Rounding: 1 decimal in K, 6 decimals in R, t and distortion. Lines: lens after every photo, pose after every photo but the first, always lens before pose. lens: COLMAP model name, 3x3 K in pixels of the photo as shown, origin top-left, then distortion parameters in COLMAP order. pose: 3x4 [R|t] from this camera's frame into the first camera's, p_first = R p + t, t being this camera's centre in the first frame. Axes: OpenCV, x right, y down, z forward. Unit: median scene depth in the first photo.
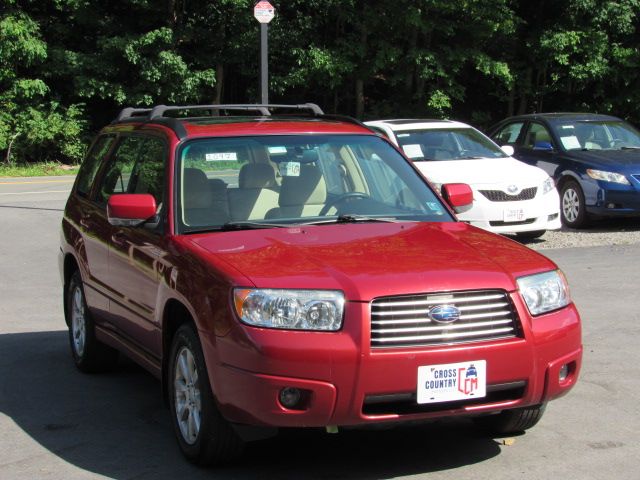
lens RADIAL K [[1355.4, 0, 318.4], [0, 1355.4, 240.6], [0, 0, 1]] dist [-0.108804, 0.000000]
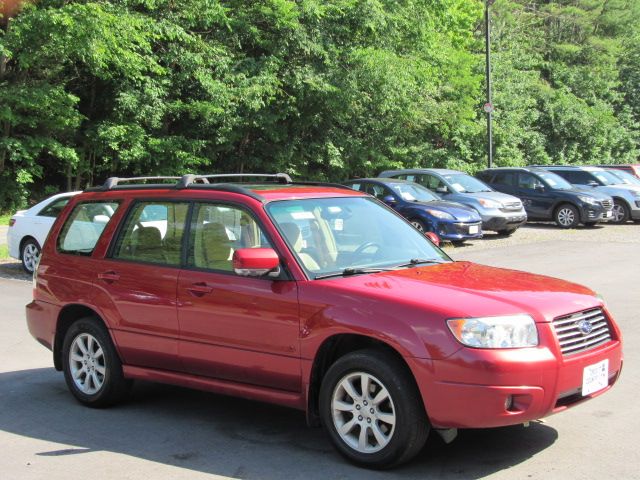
lens RADIAL K [[976.4, 0, 317.3], [0, 976.4, 238.3], [0, 0, 1]] dist [-0.025735, 0.000000]
pose [[0.890483, -0.033479, 0.453784, -0.085702], [0.052347, 0.998206, -0.029078, -0.002810], [-0.451996, 0.049647, 0.890637, 0.039449]]
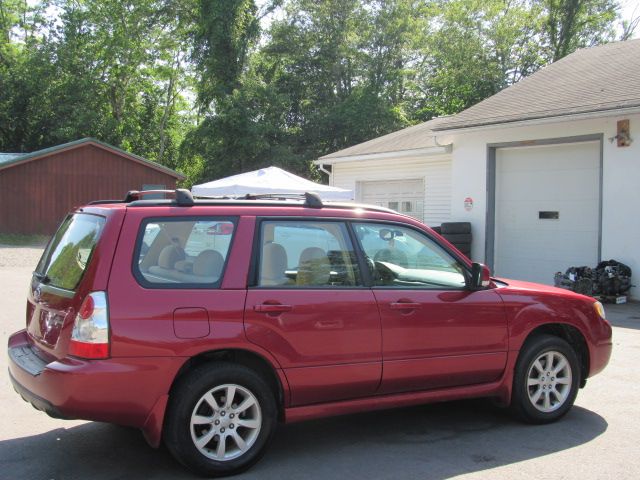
lens RADIAL K [[887.5, 0, 311.4], [0, 887.5, 228.5], [0, 0, 1]] dist [-0.078829, 0.000000]
pose [[-0.133734, -0.014800, 0.990907, -0.177224], [0.082854, 0.996221, 0.026061, -0.018740], [-0.987548, 0.085586, -0.132002, 0.230140]]
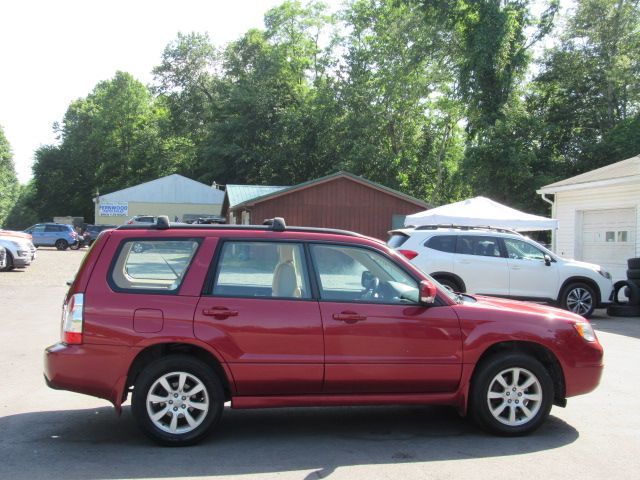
lens RADIAL K [[887.5, 0, 300.5], [0, 887.5, 243.8], [0, 0, 1]] dist [-0.078829, 0.000000]
pose [[0.233468, 0.003060, 0.972360, -0.200146], [0.073792, 0.997056, -0.020855, -0.011572], [-0.969560, 0.076622, 0.232555, 0.163137]]
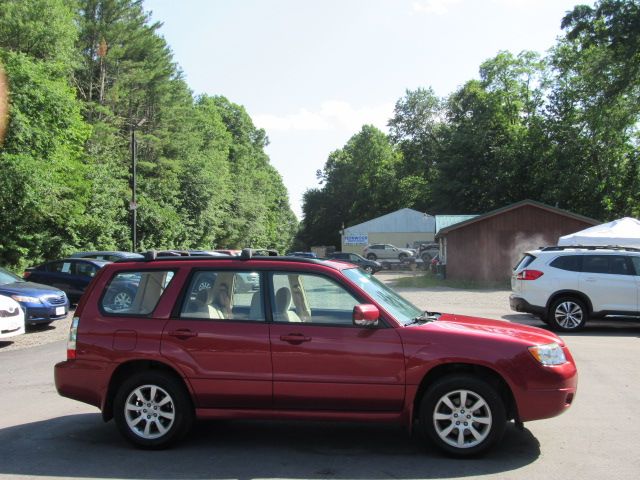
lens RADIAL K [[737.4, 0, 304.8], [0, 737.4, 239.4], [0, 0, 1]] dist [-0.031473, 0.000000]
pose [[0.530433, 0.024734, 0.847366, -0.161466], [0.085284, 0.992946, -0.082369, -0.007986], [-0.843426, 0.115958, 0.524582, 0.108900]]
